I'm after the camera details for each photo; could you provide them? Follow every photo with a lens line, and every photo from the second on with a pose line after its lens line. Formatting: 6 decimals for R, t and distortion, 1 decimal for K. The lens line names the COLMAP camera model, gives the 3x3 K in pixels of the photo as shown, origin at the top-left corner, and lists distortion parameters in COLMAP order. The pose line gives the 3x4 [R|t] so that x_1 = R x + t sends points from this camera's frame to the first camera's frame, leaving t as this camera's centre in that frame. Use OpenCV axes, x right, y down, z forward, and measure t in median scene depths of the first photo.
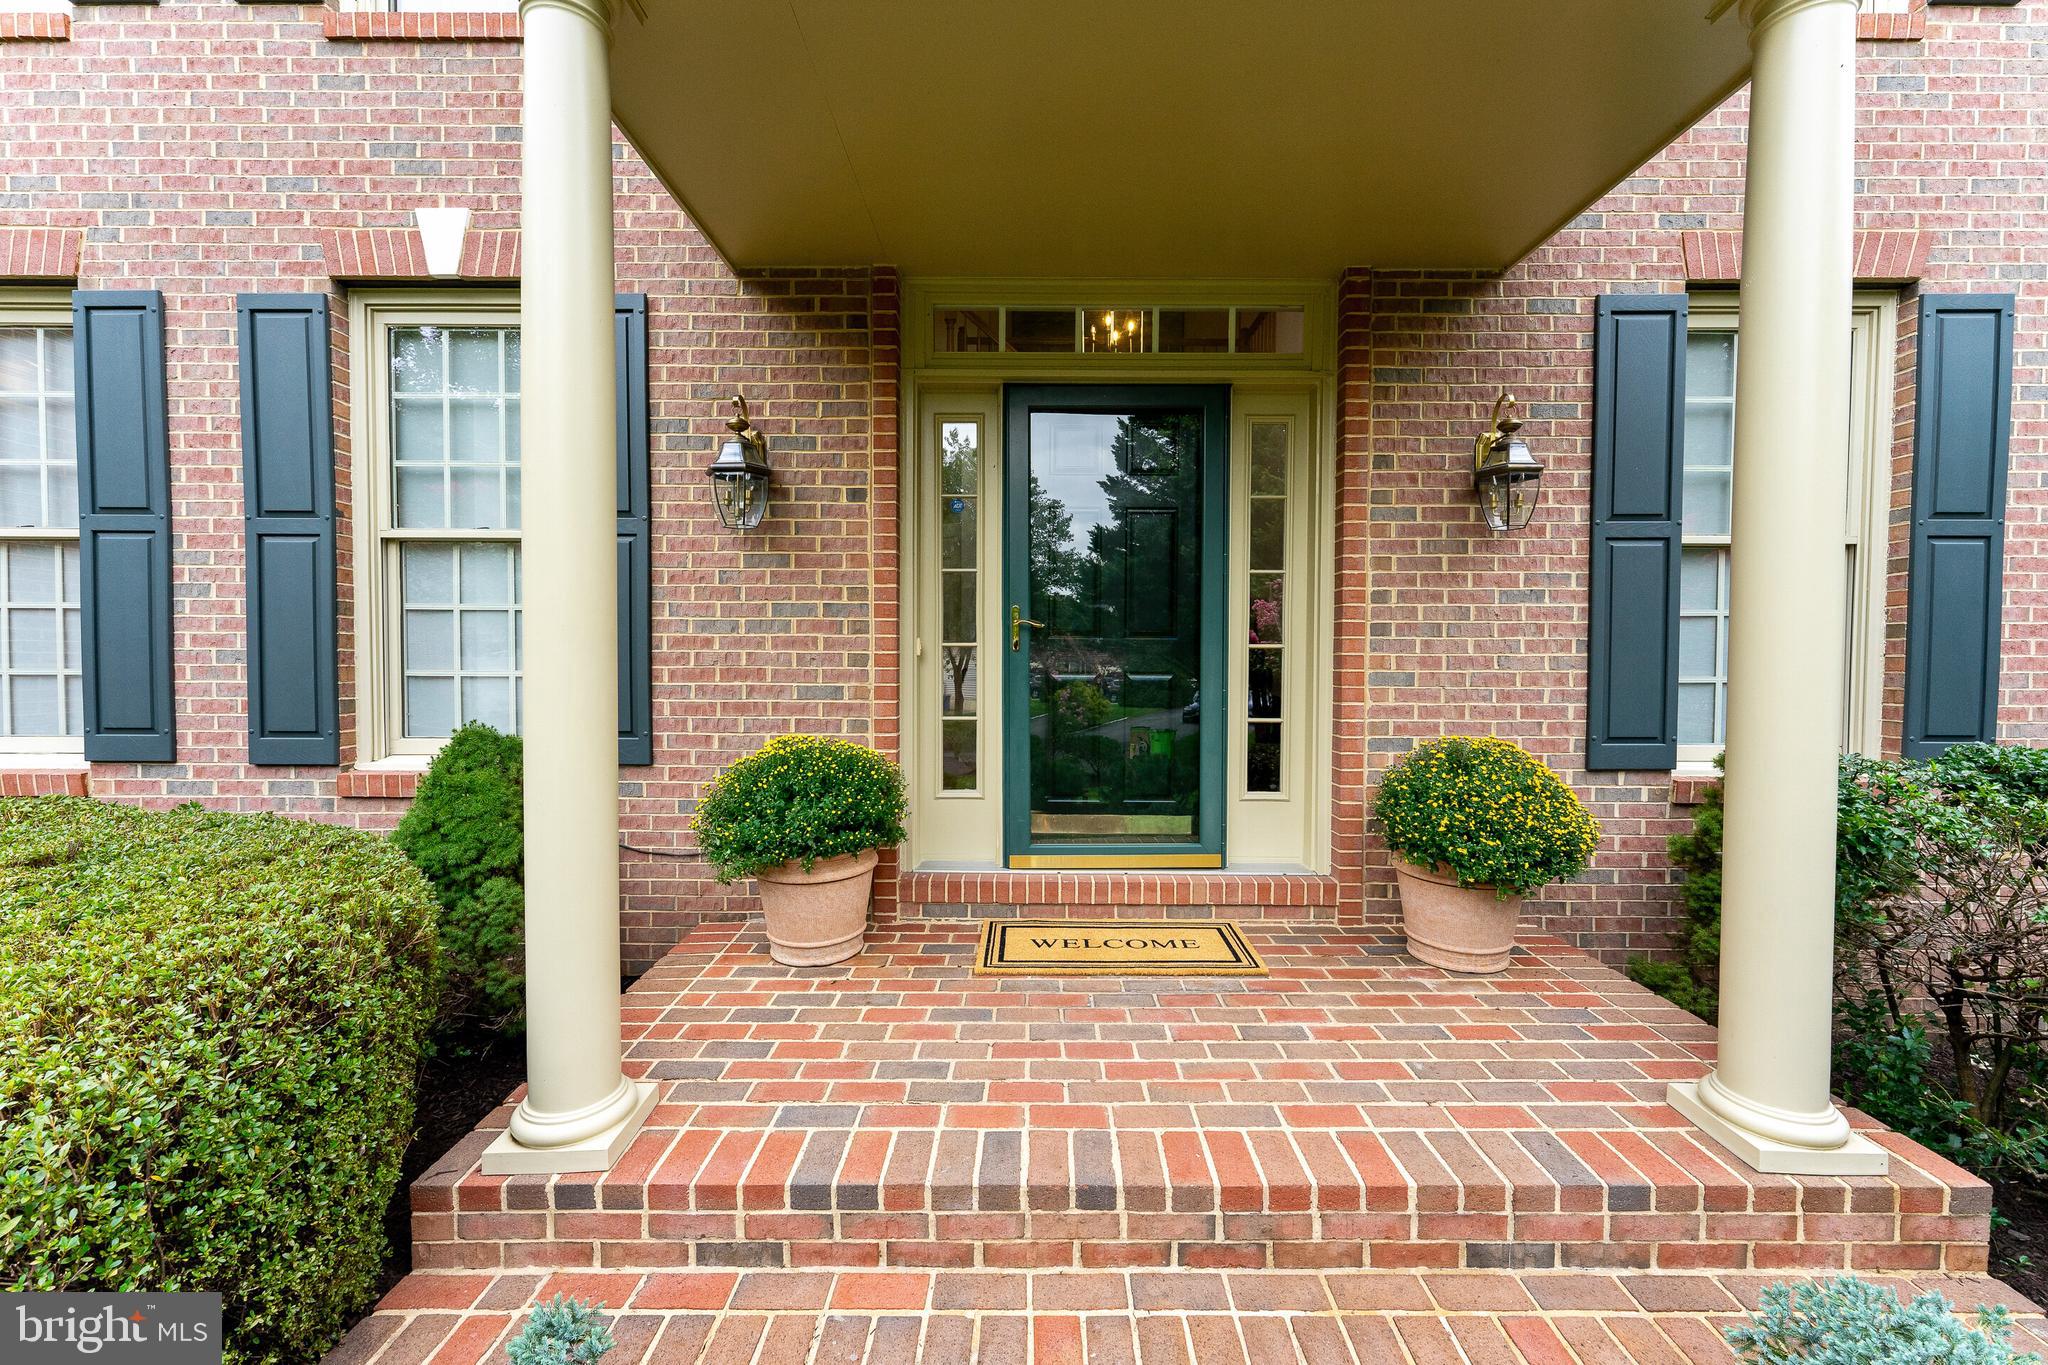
lens RADIAL K [[943.8, 0, 1023.7], [0, 943.8, 702.5], [0, 0, 1]] dist [0.003695, -0.000004]
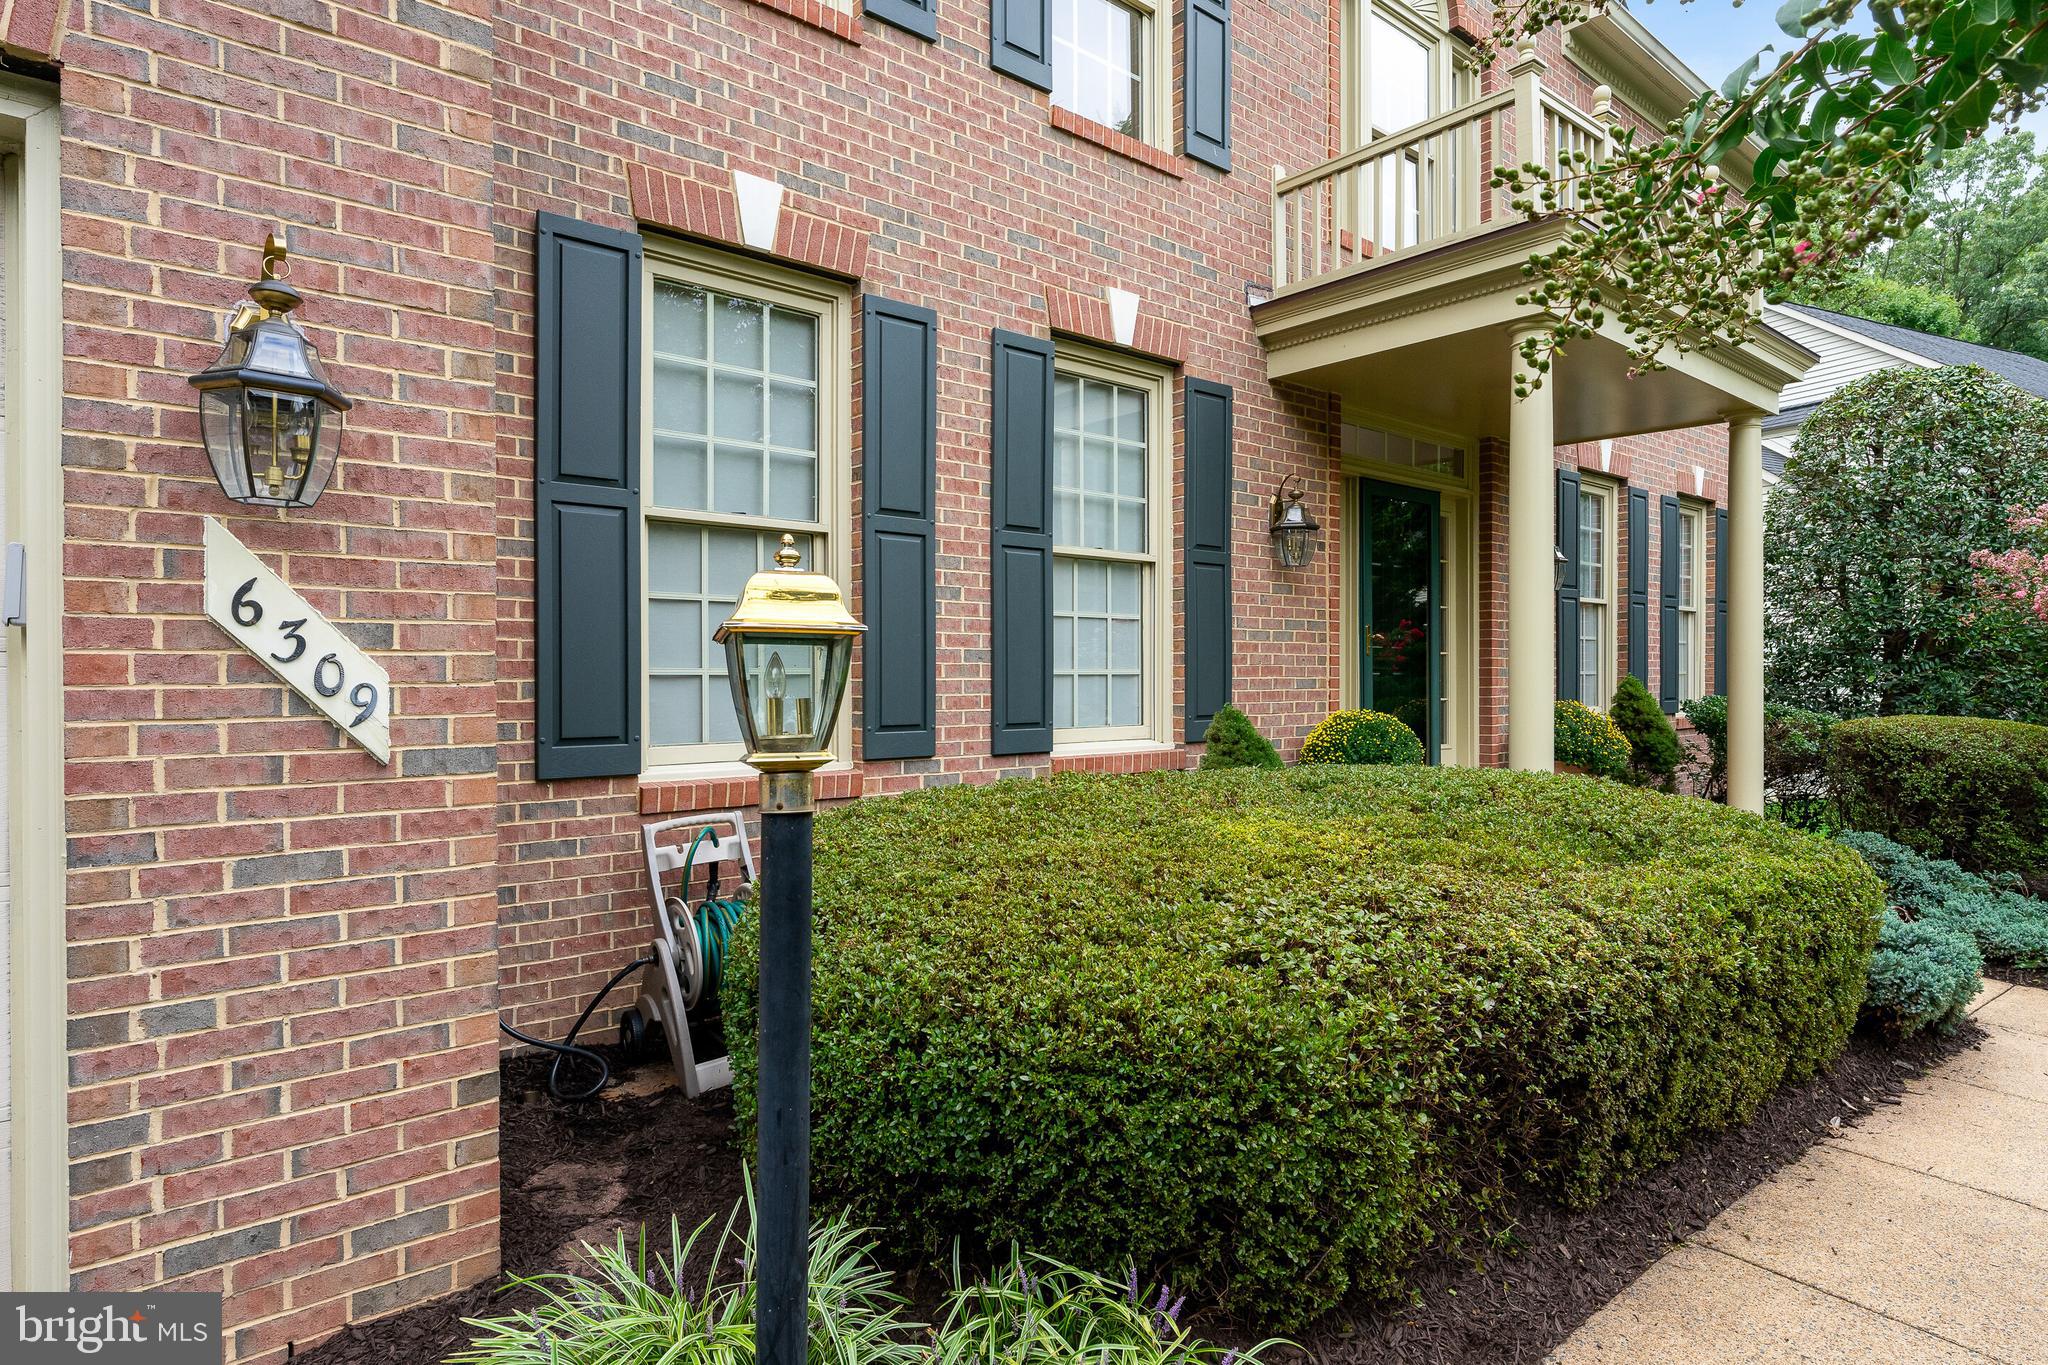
lens RADIAL K [[1097.2, 0, 1023.0], [0, 1097.2, 668.6], [0, 0, 1]] dist [-0.001732, -0.000094]
pose [[0.770742, -0.001914, 0.637145, -1.591749], [0.019974, 0.999577, -0.021159, -0.006743], [-0.636834, 0.029034, 0.770454, 0.004884]]
